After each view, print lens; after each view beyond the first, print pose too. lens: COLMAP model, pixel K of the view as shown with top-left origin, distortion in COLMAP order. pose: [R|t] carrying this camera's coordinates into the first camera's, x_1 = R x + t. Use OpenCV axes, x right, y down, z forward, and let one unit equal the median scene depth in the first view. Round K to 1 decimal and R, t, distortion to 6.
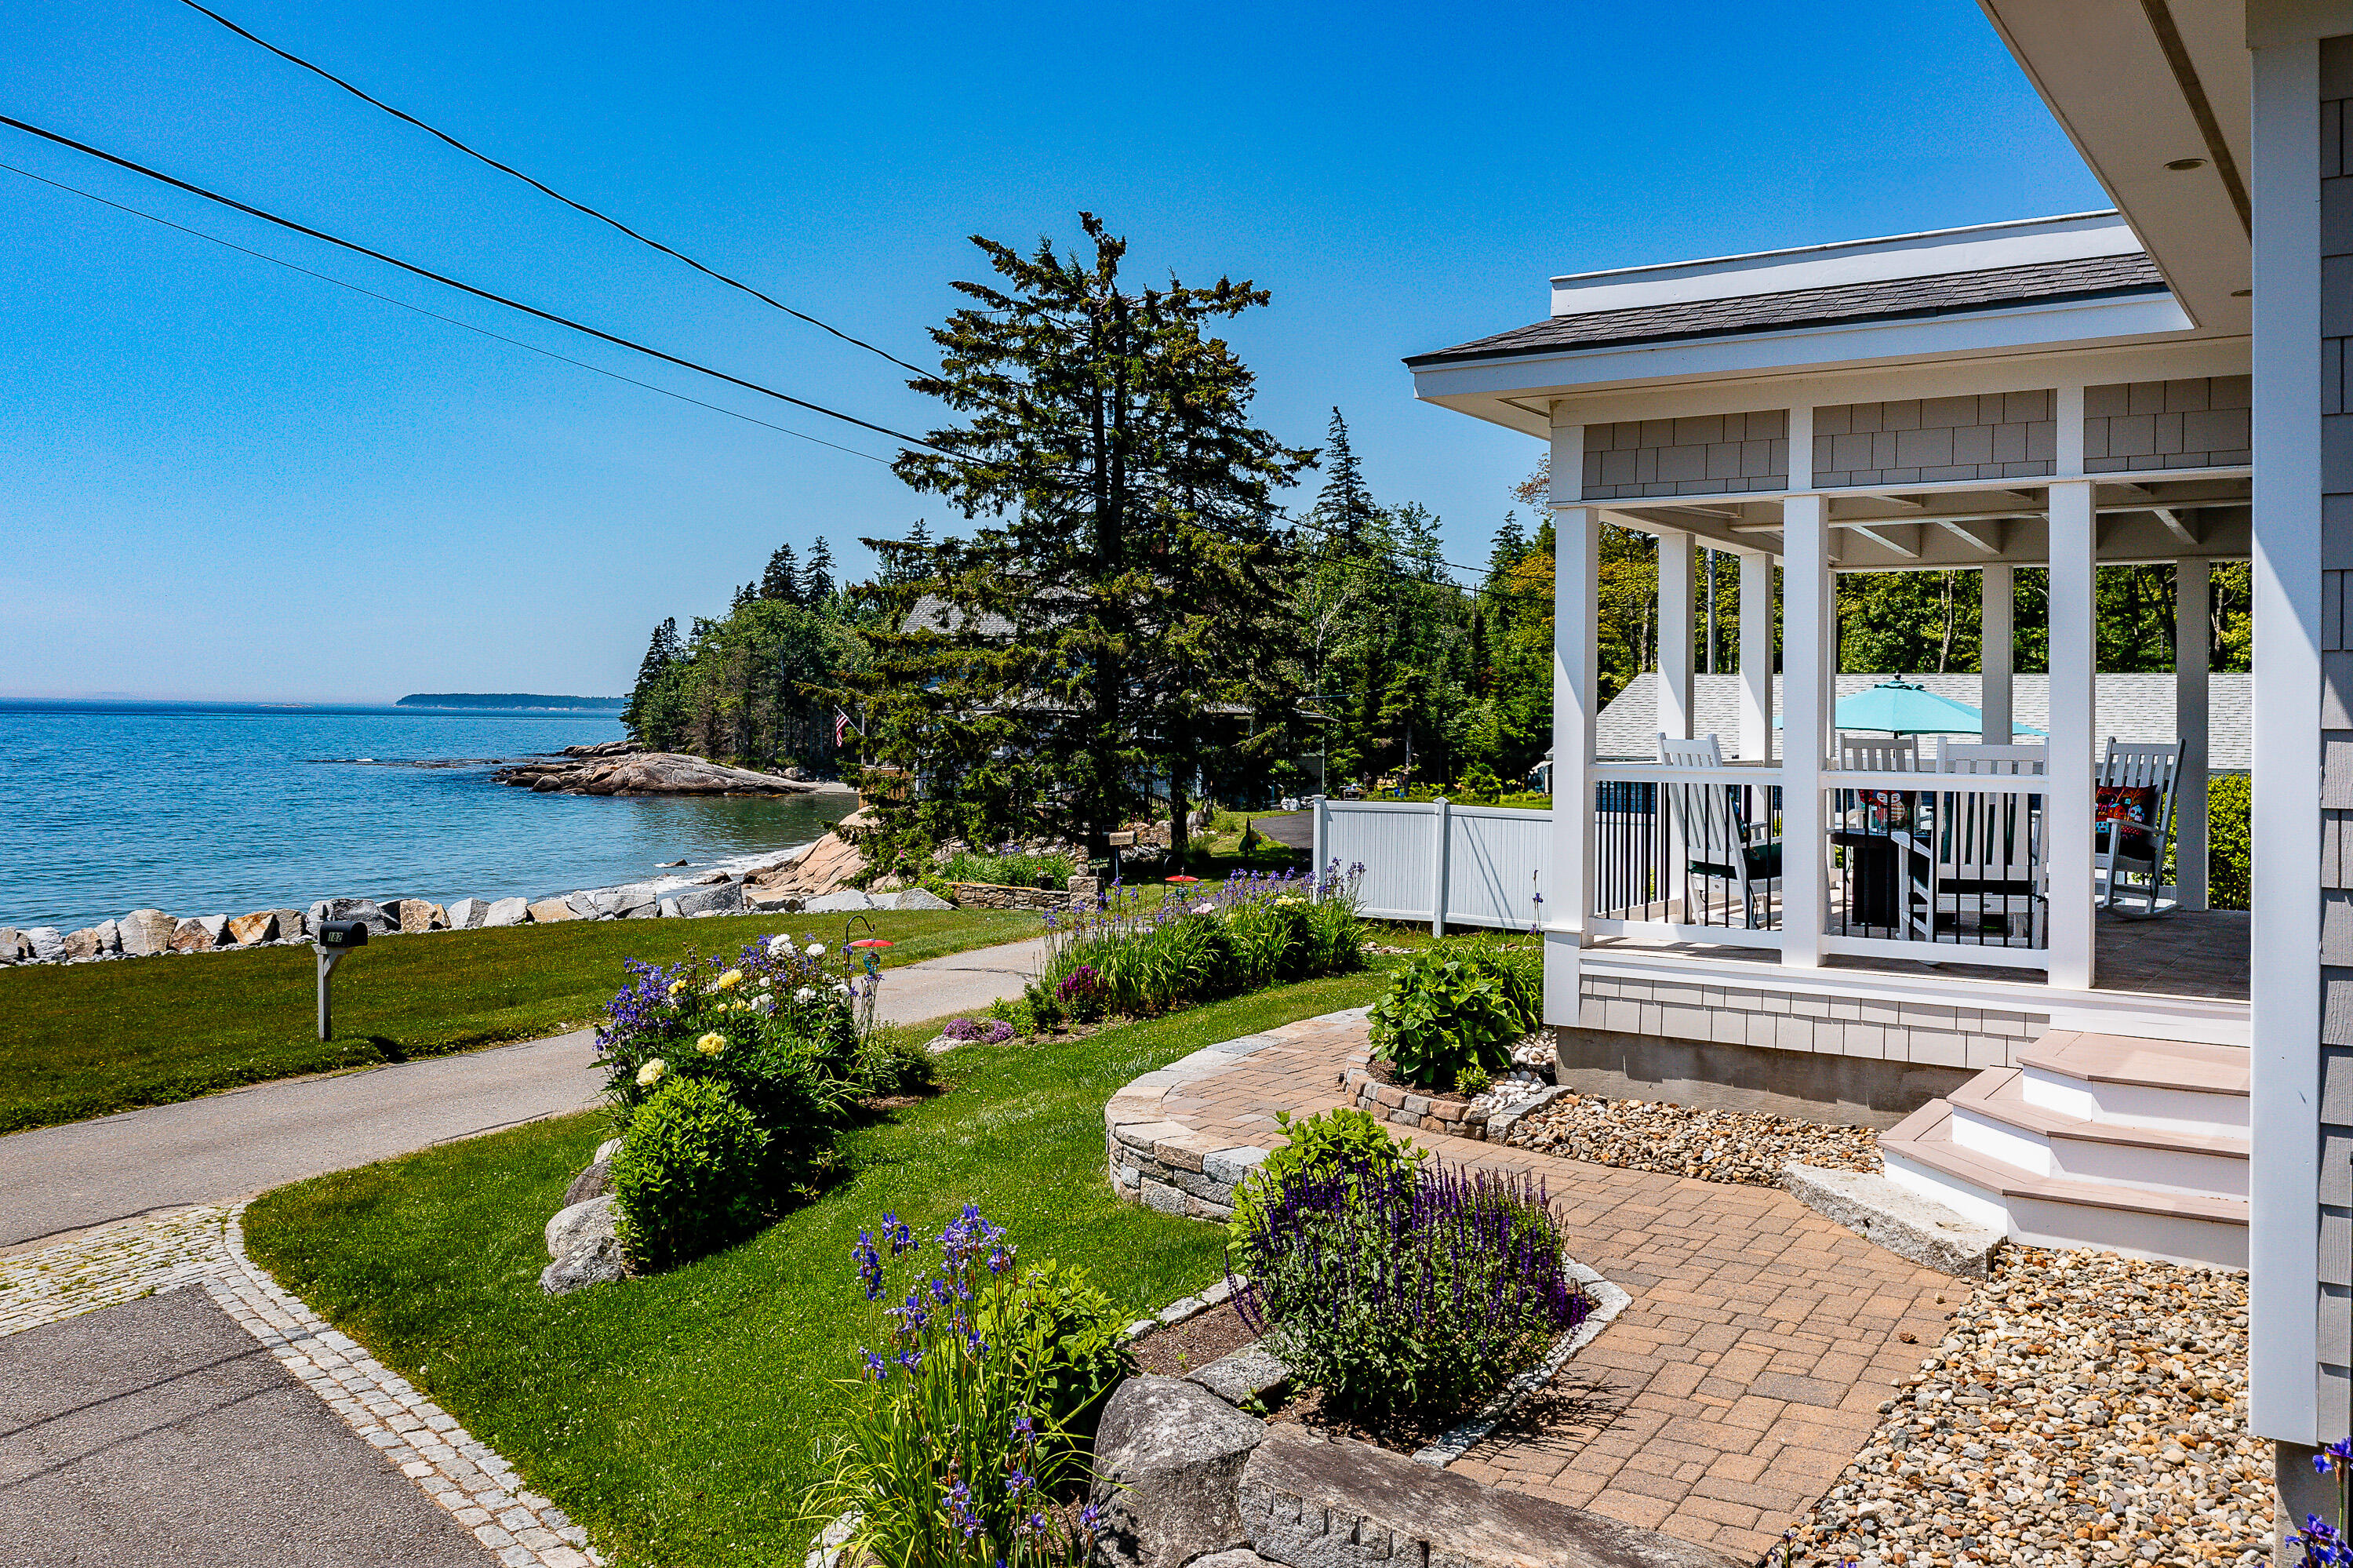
lens RADIAL K [[1904.7, 0, 1150.9], [0, 1904.7, 667.9], [0, 0, 1]] dist [-0.011250, 0.000575]
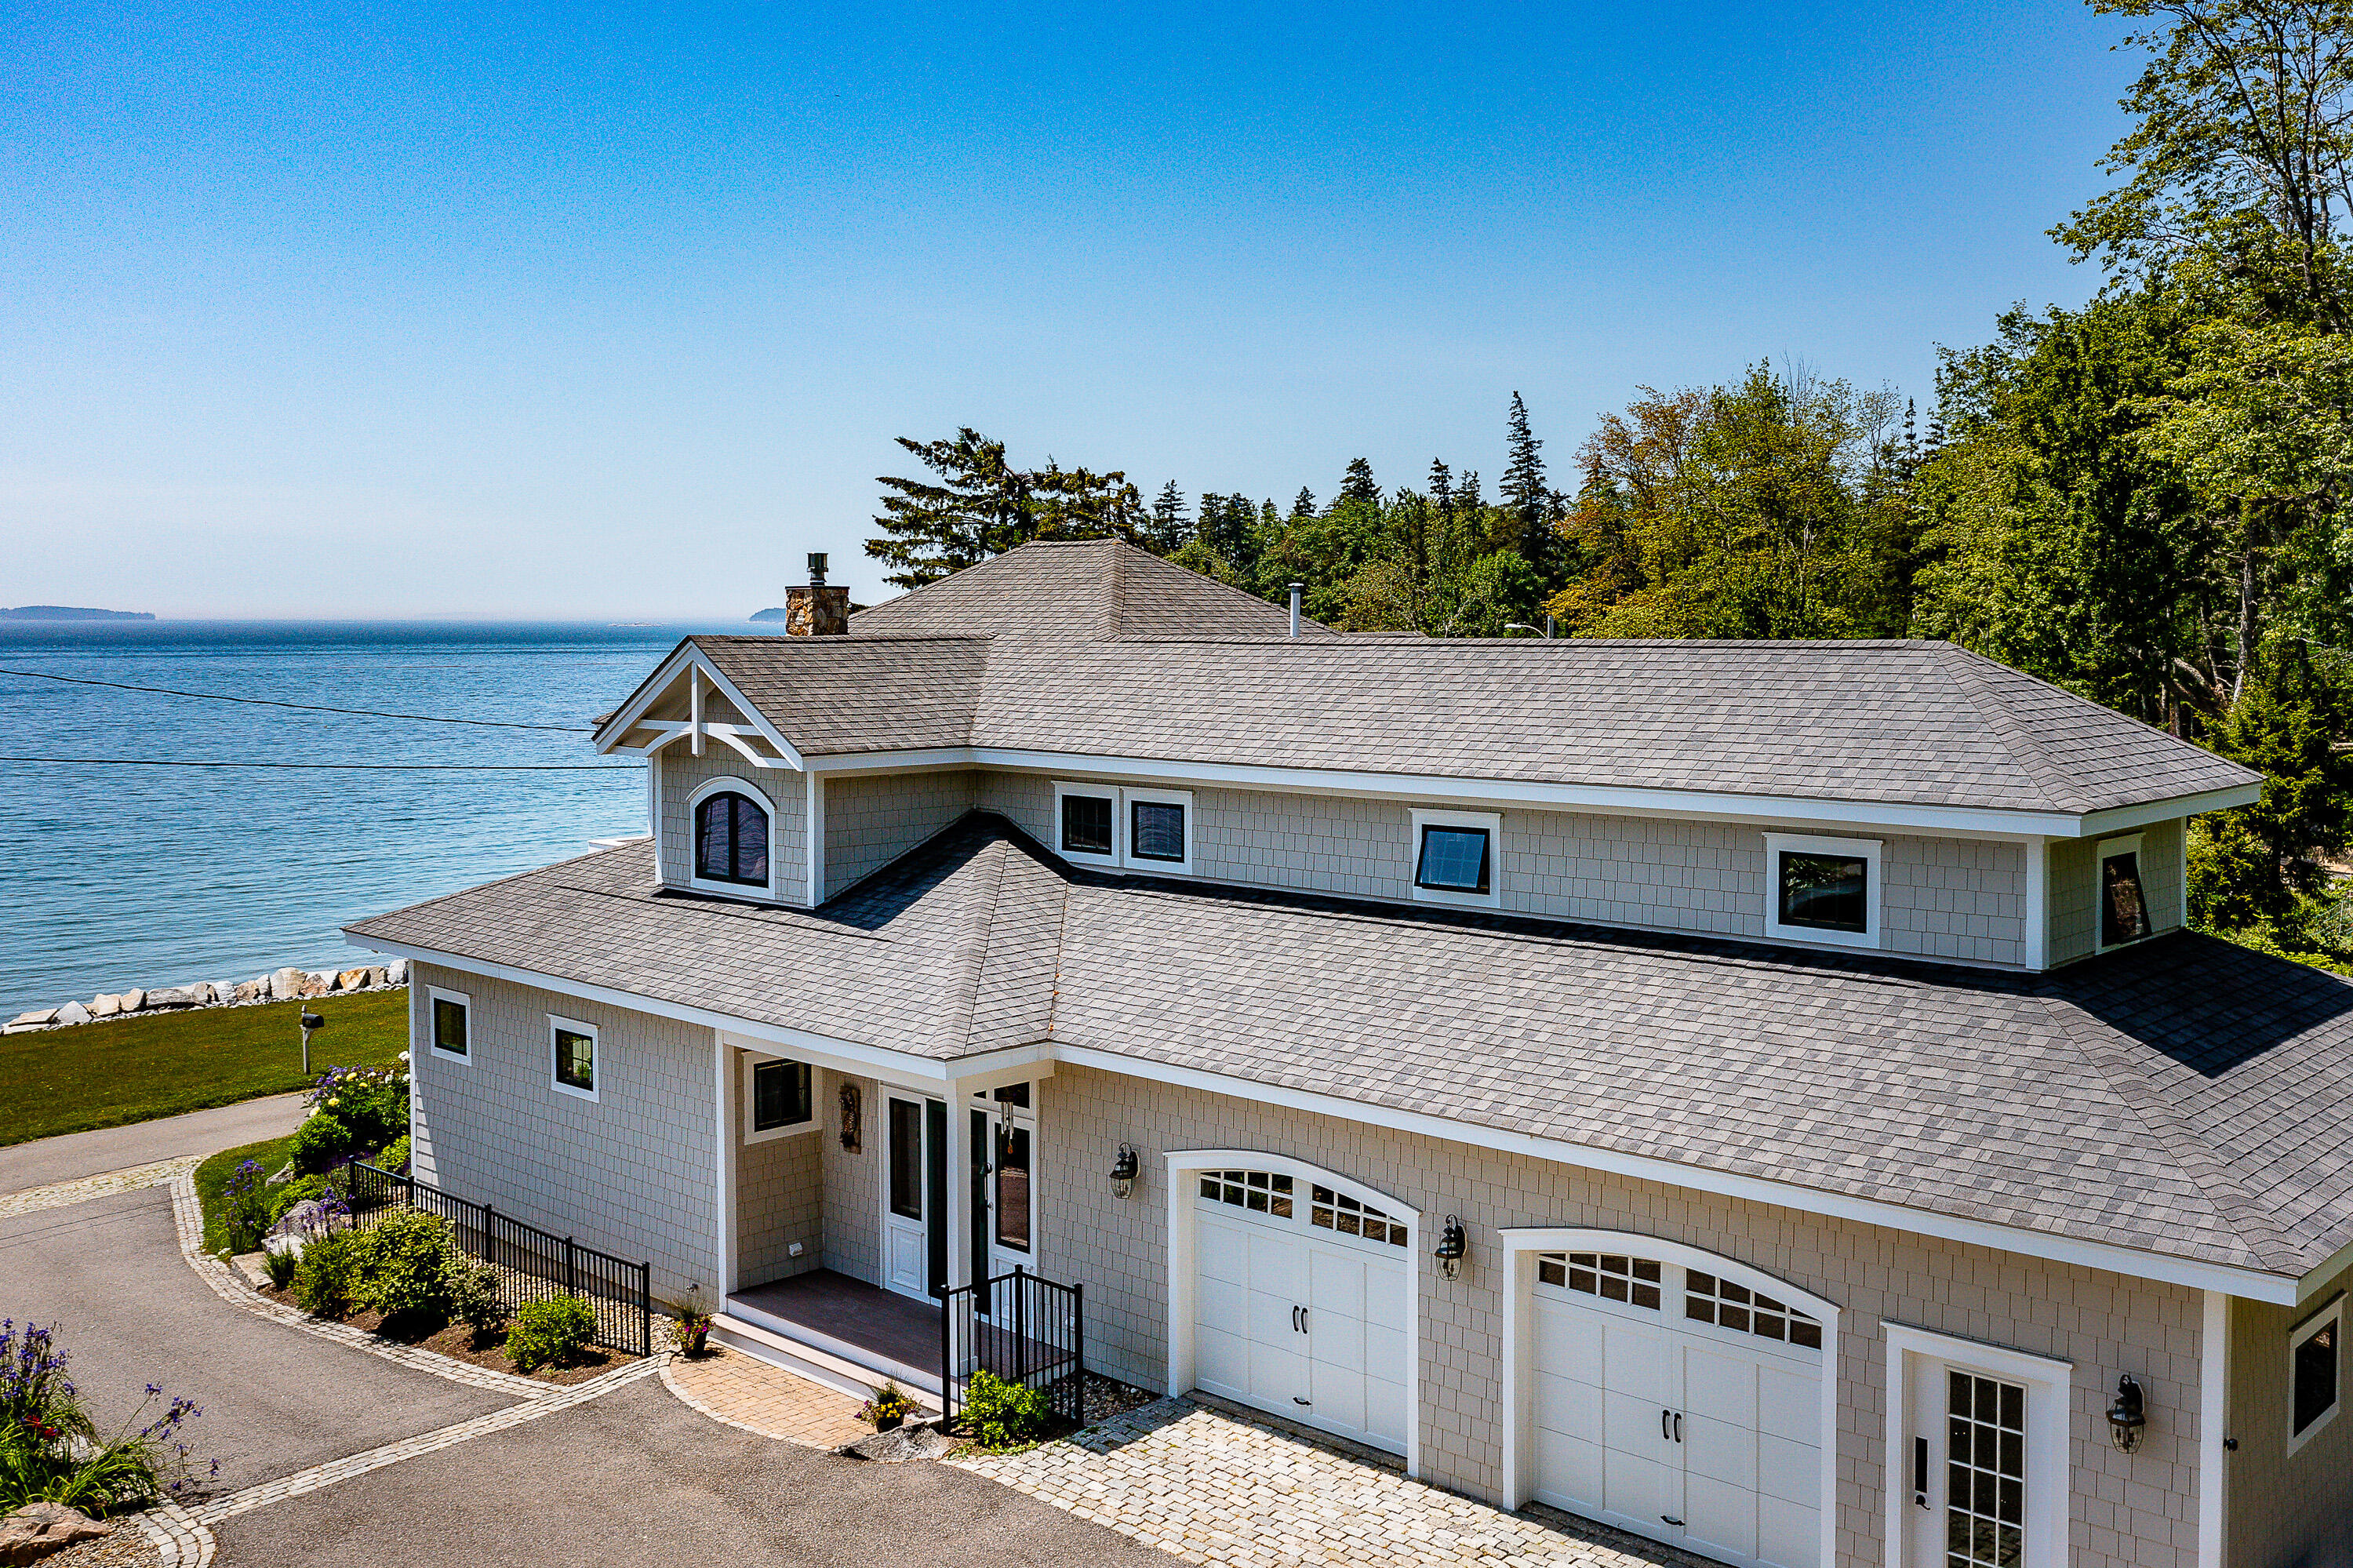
lens RADIAL K [[2093.5, 0, 1277.0], [0, 2093.5, 676.0], [0, 0, 1]] dist [0.004535, -0.014518]
pose [[0.992124, -0.011924, -0.124687, 0.373564], [0.017692, 0.998819, 0.045256, -0.132084], [0.124000, -0.047105, 0.991163, -0.451129]]
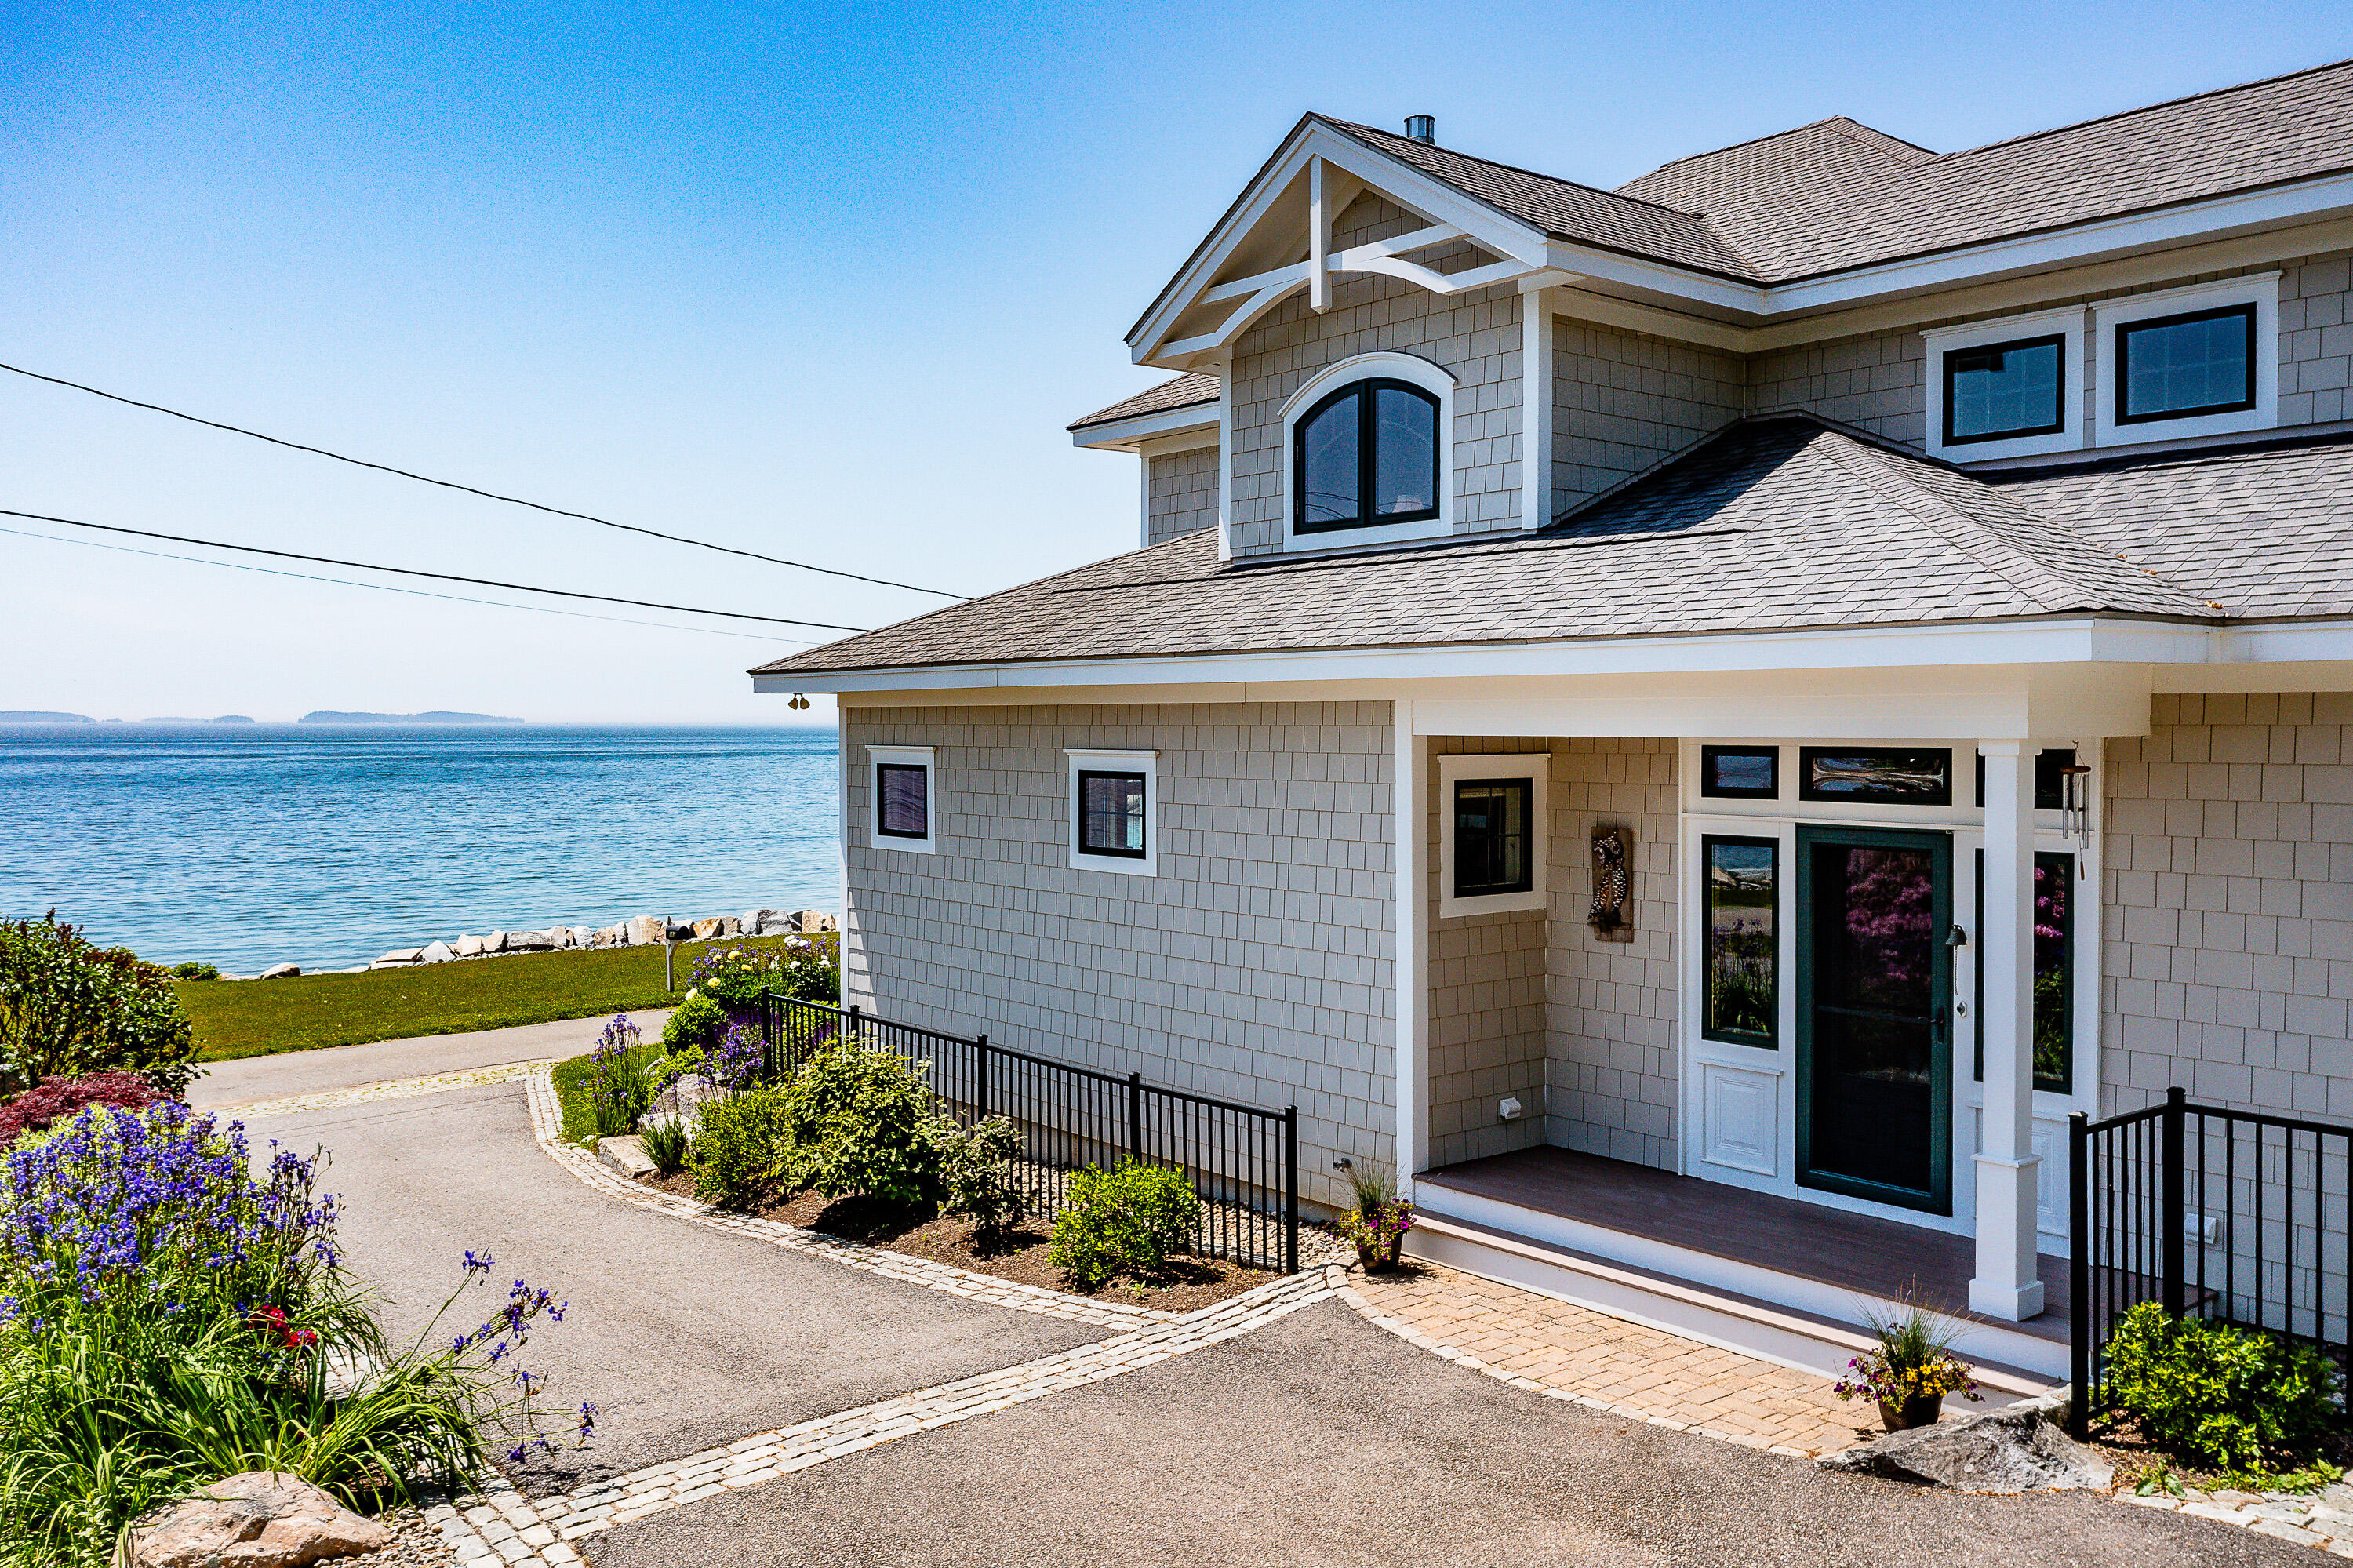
lens RADIAL K [[1873.2, 0, 1172.6], [0, 1873.2, 709.6], [0, 0, 1]] dist [-0.013100, 0.002554]
pose [[0.960017, -0.018161, -0.279352, 0.225214], [0.022588, 0.999665, 0.012636, -0.035474], [0.279029, -0.018440, 0.960106, -0.241522]]
